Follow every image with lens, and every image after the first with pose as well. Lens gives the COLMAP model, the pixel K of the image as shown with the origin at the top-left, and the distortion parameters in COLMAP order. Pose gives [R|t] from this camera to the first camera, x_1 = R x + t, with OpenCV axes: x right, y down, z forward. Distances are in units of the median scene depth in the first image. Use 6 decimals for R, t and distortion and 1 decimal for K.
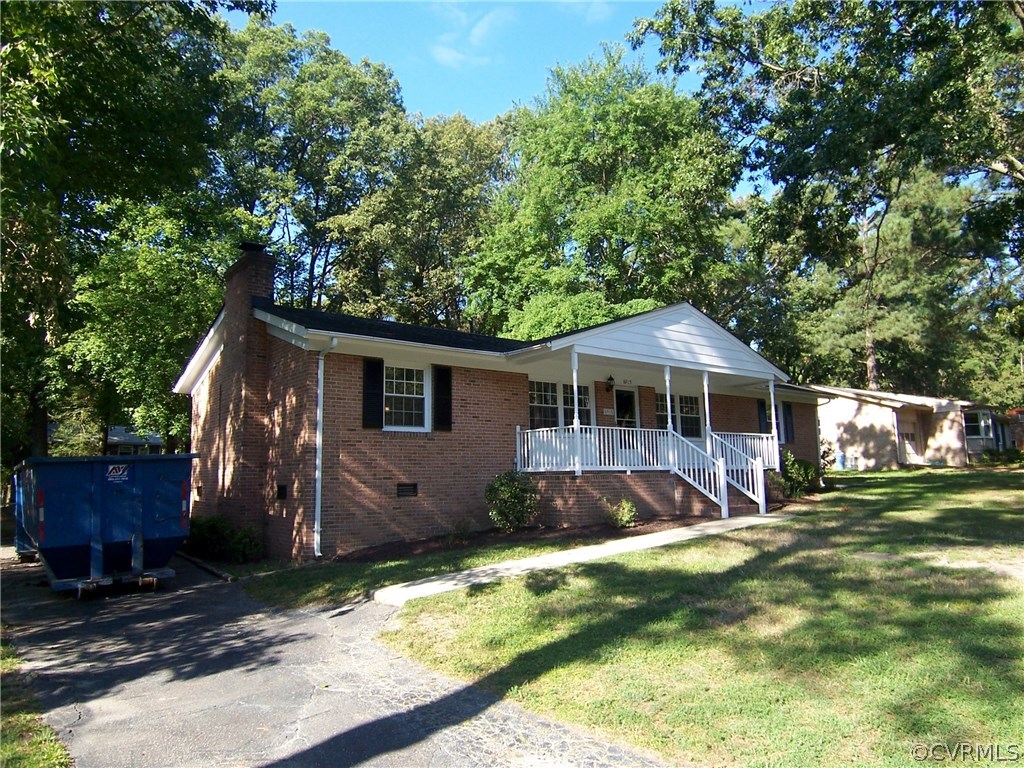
lens RADIAL K [[695.4, 0, 511.3], [0, 695.4, 385.0], [0, 0, 1]] dist [0.001118, -0.030776]
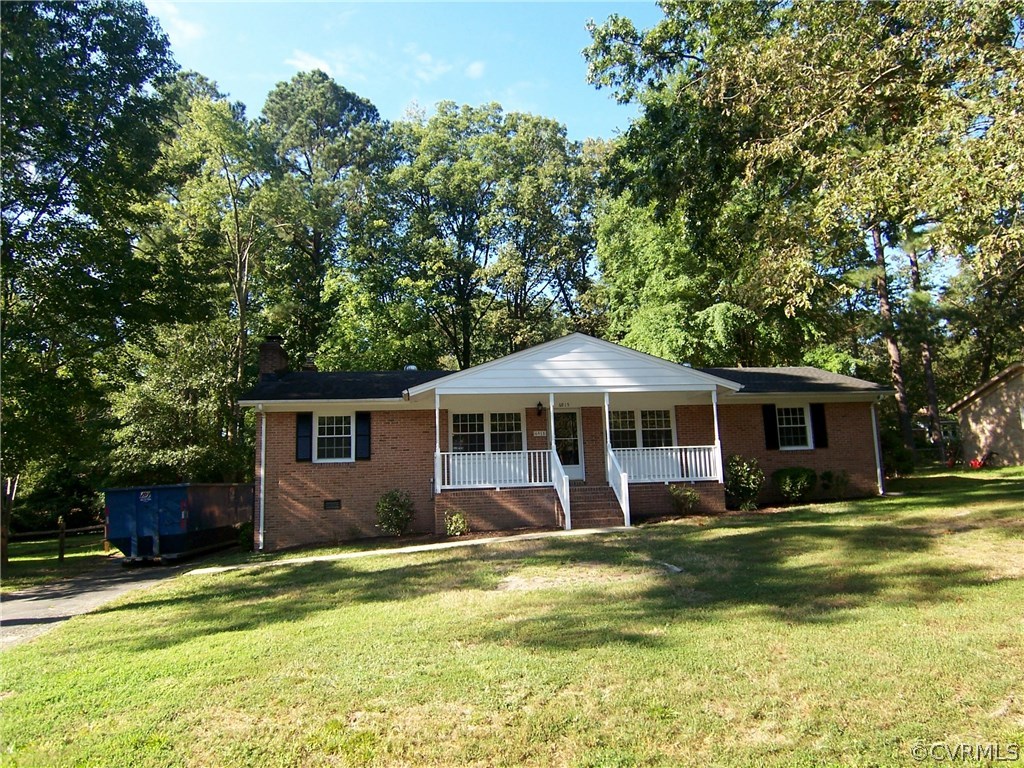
lens RADIAL K [[695.4, 0, 514.3], [0, 695.4, 384.4], [0, 0, 1]] dist [0.001118, -0.030776]
pose [[0.851667, -0.083777, -0.517344, 0.857593], [0.087441, 0.996019, -0.017343, -0.031376], [0.516737, -0.030467, 0.855602, 0.003161]]
